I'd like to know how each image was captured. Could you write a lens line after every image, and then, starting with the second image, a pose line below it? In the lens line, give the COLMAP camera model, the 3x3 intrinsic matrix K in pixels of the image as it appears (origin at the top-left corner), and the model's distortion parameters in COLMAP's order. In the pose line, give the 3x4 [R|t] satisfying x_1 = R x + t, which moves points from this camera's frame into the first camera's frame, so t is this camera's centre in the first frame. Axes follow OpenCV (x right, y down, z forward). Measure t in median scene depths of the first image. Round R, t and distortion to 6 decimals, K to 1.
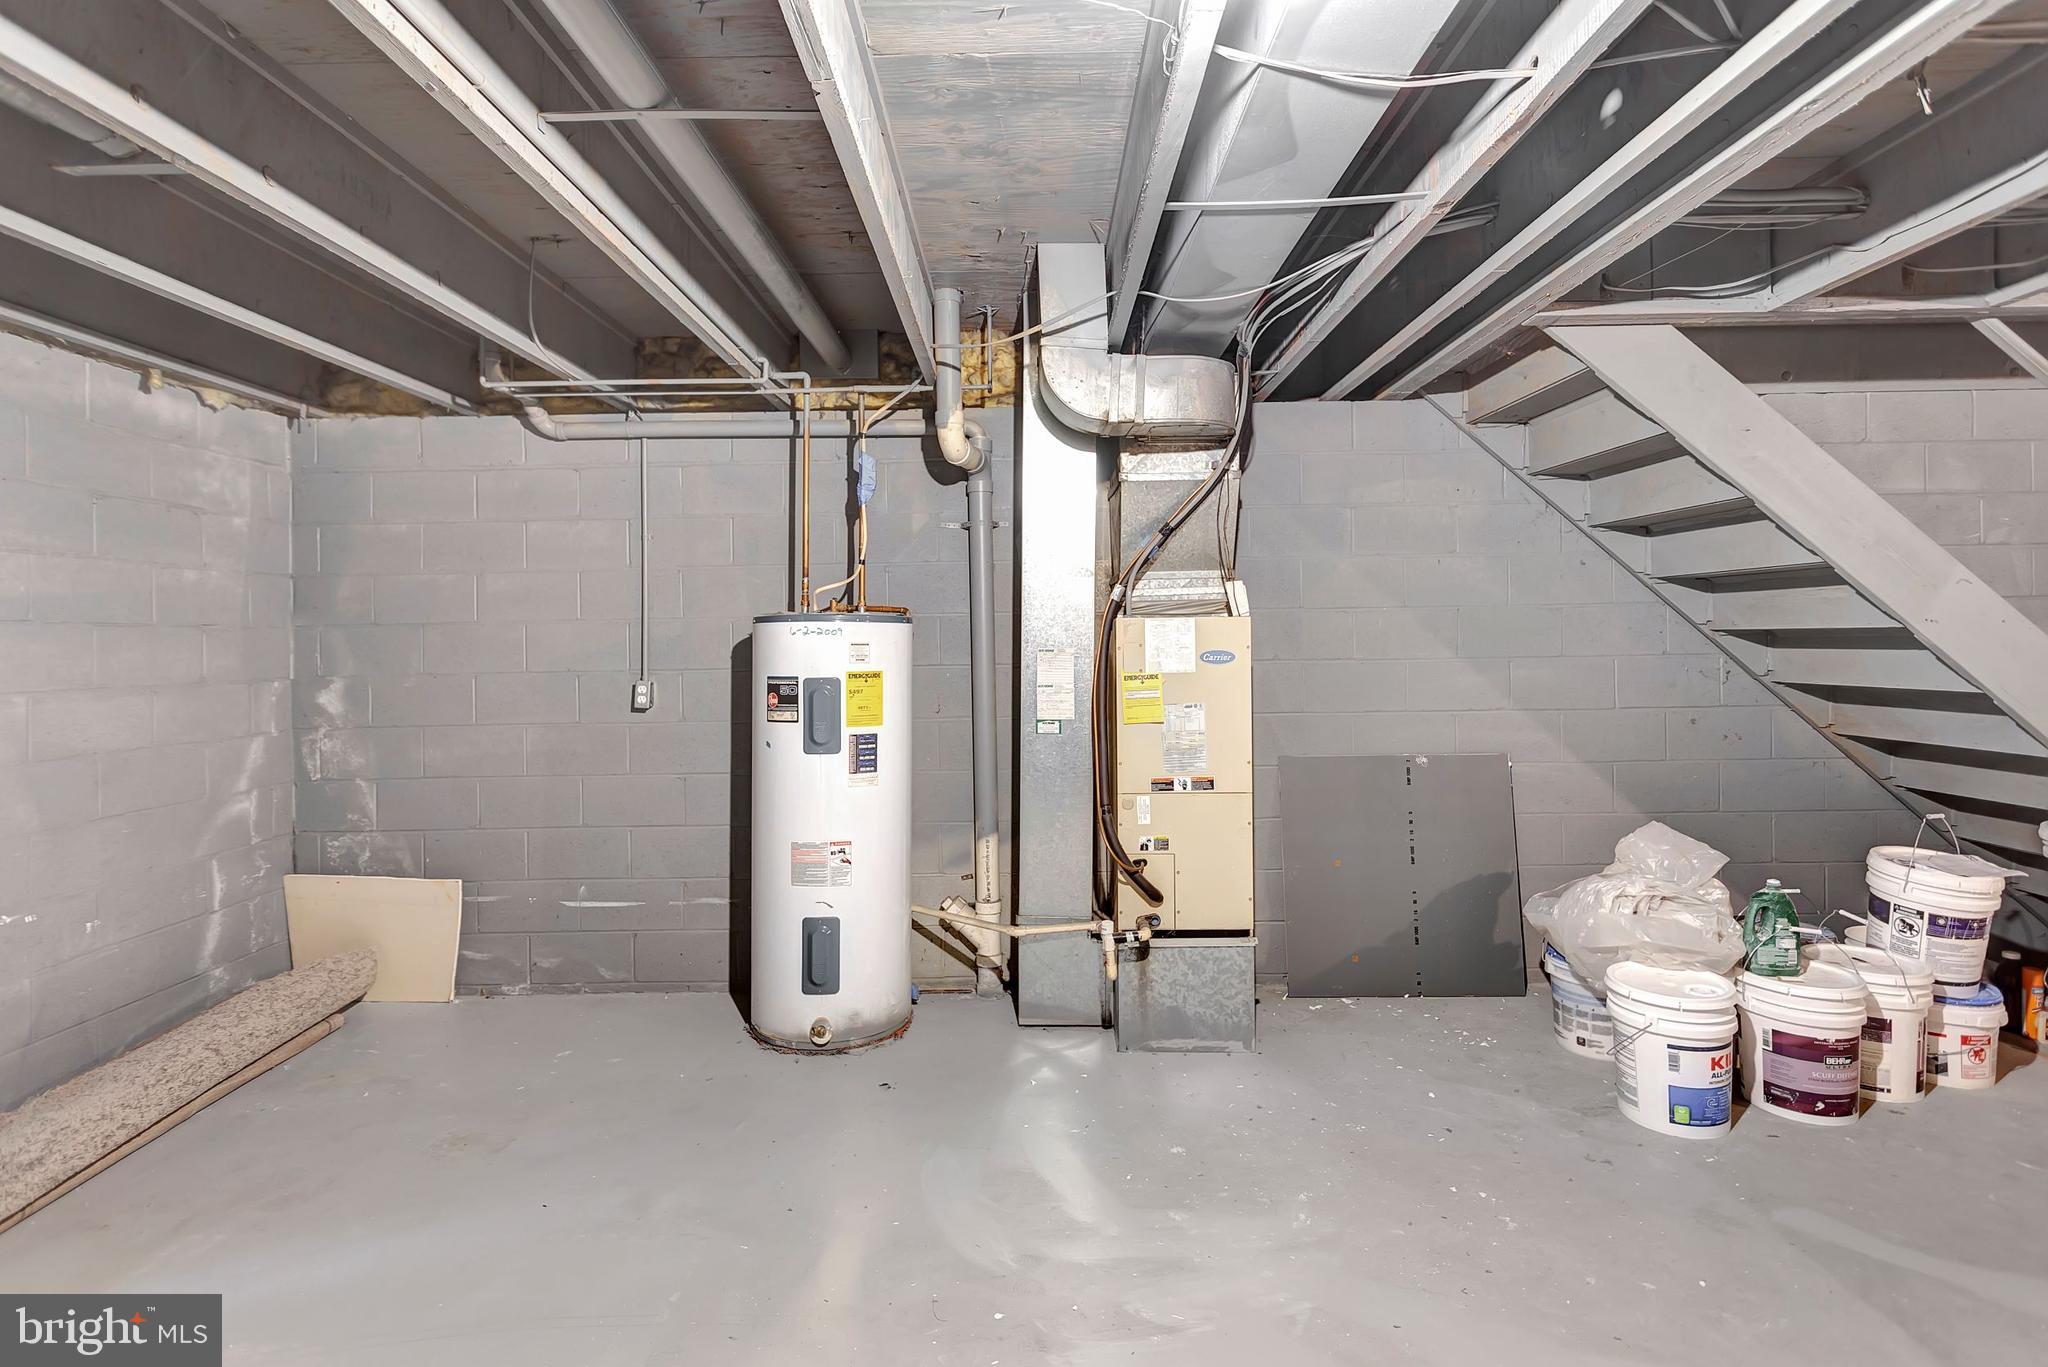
lens RADIAL K [[1000.2, 0, 1011.7], [0, 1000.2, 635.3], [0, 0, 1]] dist [0.001040, 0.000268]
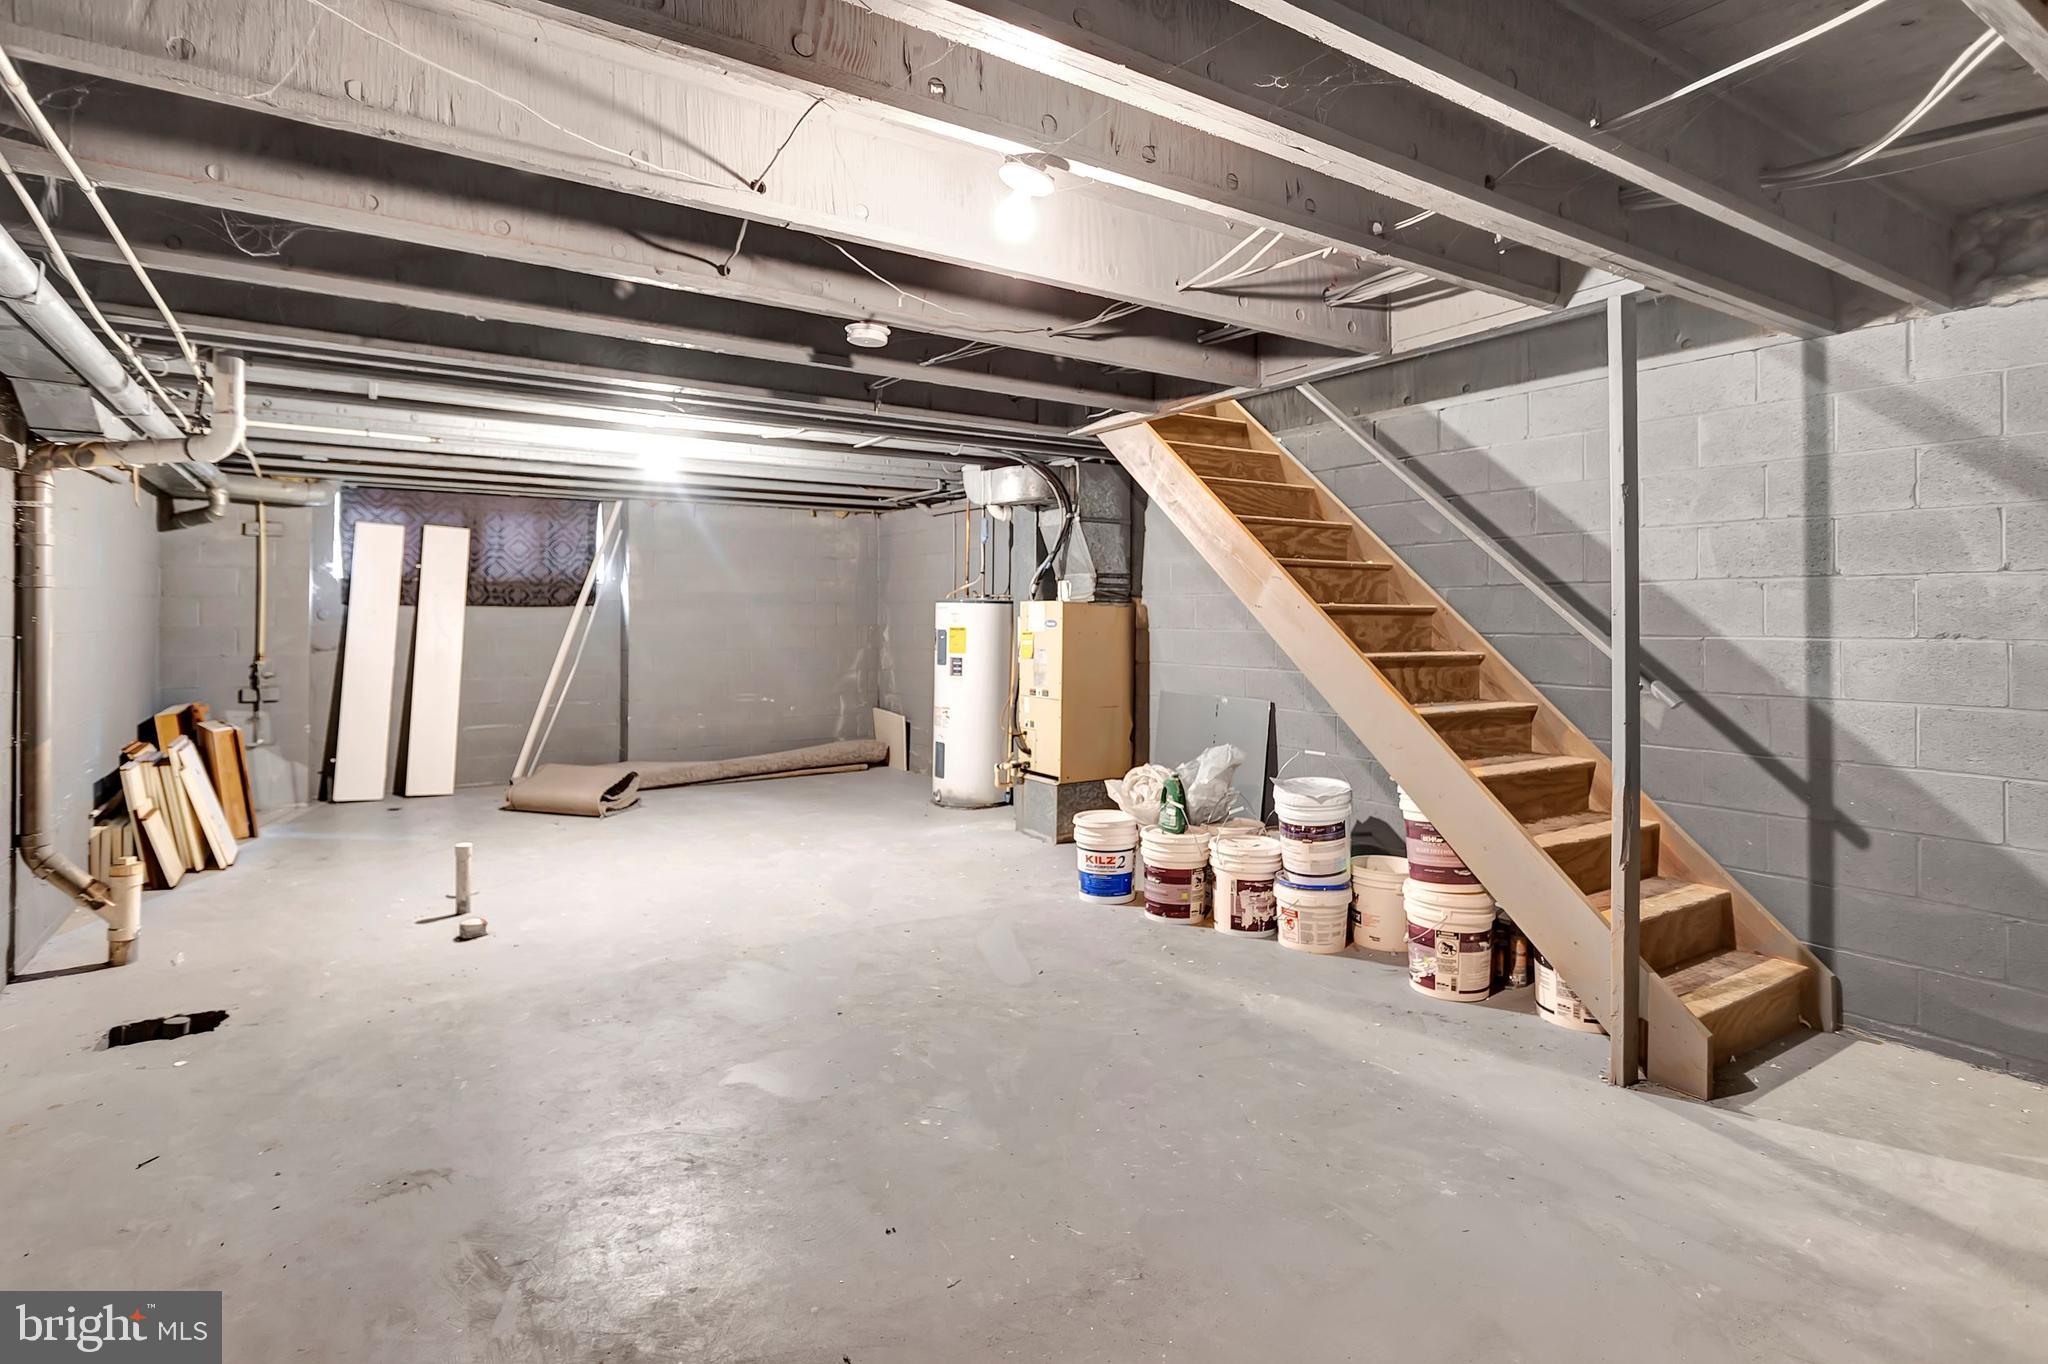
lens RADIAL K [[1000.2, 0, 1011.7], [0, 1000.2, 633.8], [0, 0, 1]] dist [0.001040, 0.000268]
pose [[0.552503, 0.029110, -0.833002, 1.630200], [-0.000630, 0.999404, 0.034507, -0.020743], [0.833511, -0.018540, 0.552192, -0.042706]]
